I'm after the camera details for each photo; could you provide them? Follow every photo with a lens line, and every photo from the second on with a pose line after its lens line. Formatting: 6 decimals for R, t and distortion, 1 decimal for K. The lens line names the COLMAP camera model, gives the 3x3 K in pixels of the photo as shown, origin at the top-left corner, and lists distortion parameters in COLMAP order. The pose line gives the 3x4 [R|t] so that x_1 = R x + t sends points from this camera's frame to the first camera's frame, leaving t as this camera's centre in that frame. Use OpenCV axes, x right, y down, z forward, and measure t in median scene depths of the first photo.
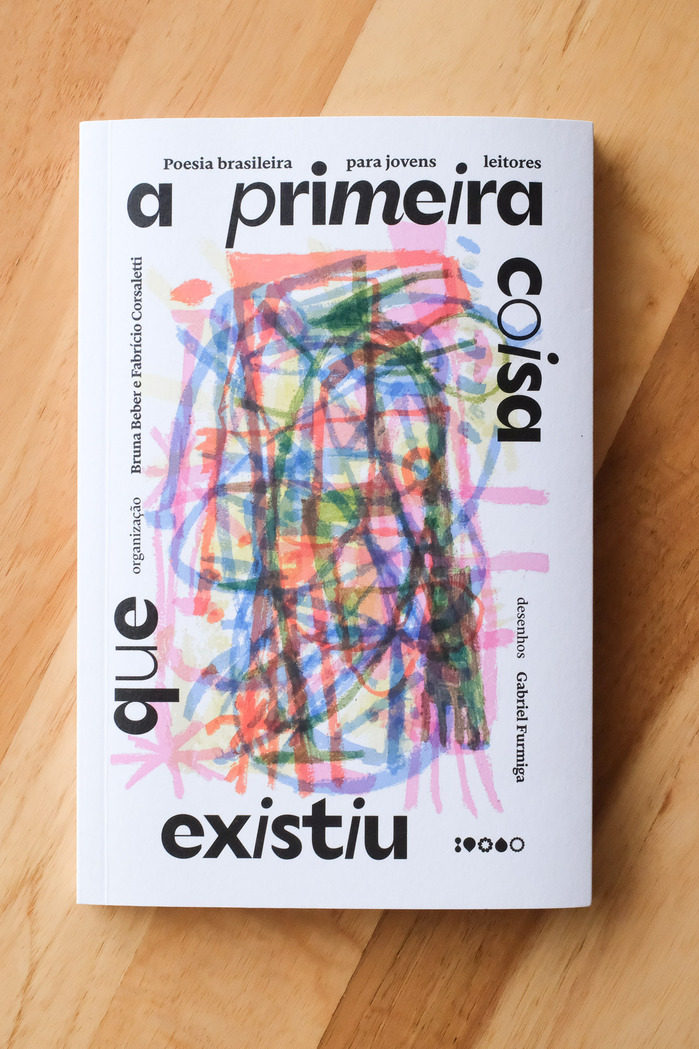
lens RADIAL K [[1633.8, 0, 349.5], [0, 1633.8, 524.5], [0, 0, 1]] dist [-0.008298, -0.006108]
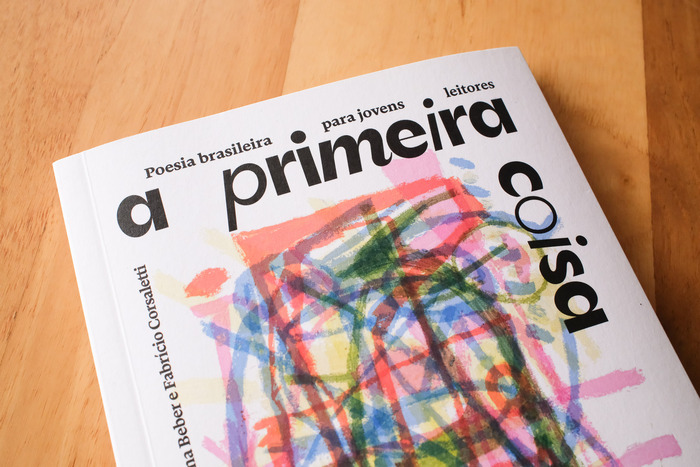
lens RADIAL K [[743.4, 0, 350.0], [0, 743.4, 233.5], [0, 0, 1]] dist [-0.057171, 0.129626]
pose [[0.944534, -0.269501, 0.187684, -0.091505], [0.317727, 0.894479, -0.314575, -0.008732], [-0.083101, 0.356759, 0.930493, 0.591265]]
